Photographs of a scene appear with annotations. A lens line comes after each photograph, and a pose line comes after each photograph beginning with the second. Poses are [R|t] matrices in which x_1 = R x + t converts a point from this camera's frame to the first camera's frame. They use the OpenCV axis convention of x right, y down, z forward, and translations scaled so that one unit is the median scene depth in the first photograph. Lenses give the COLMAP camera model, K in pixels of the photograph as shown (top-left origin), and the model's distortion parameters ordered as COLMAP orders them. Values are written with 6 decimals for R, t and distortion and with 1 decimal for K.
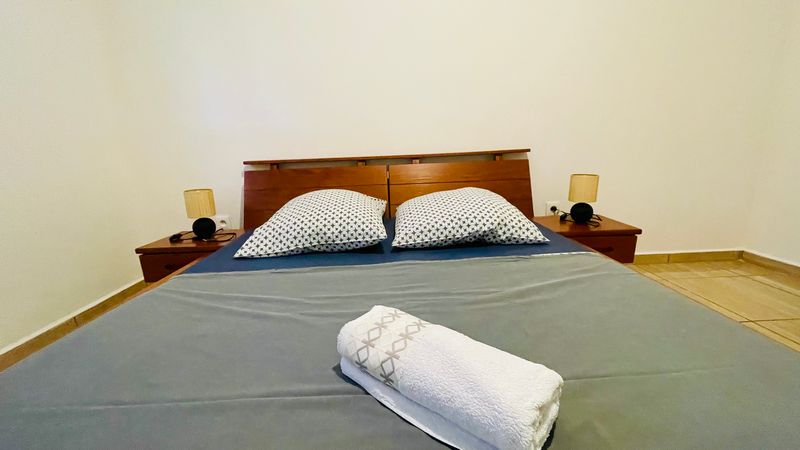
lens RADIAL K [[323.6, 0, 400.0], [0, 323.6, 225.0], [0, 0, 1]] dist [-0.001000, -0.000066]
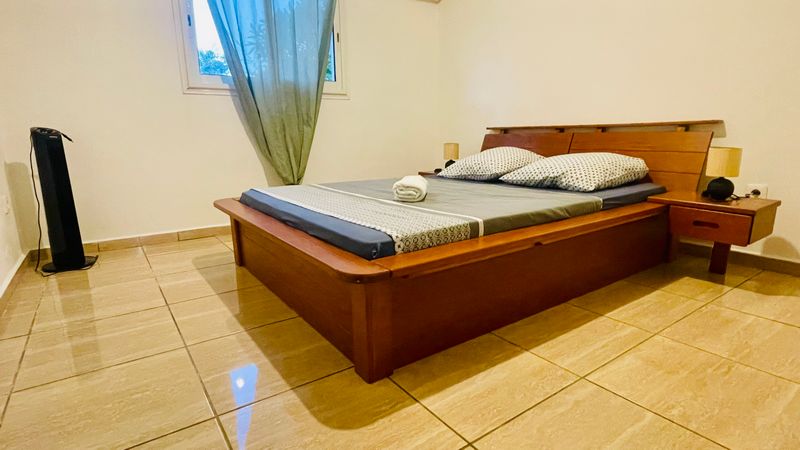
lens RADIAL K [[419.9, 0, 400.0], [0, 419.9, 225.0], [0, 0, 1]] dist [0.000105, 0.000024]
pose [[0.588486, 0.198625, -0.783730, 0.872157], [-0.159956, 0.978796, 0.127954, 0.059364], [0.792526, 0.050064, 0.607779, -0.471792]]
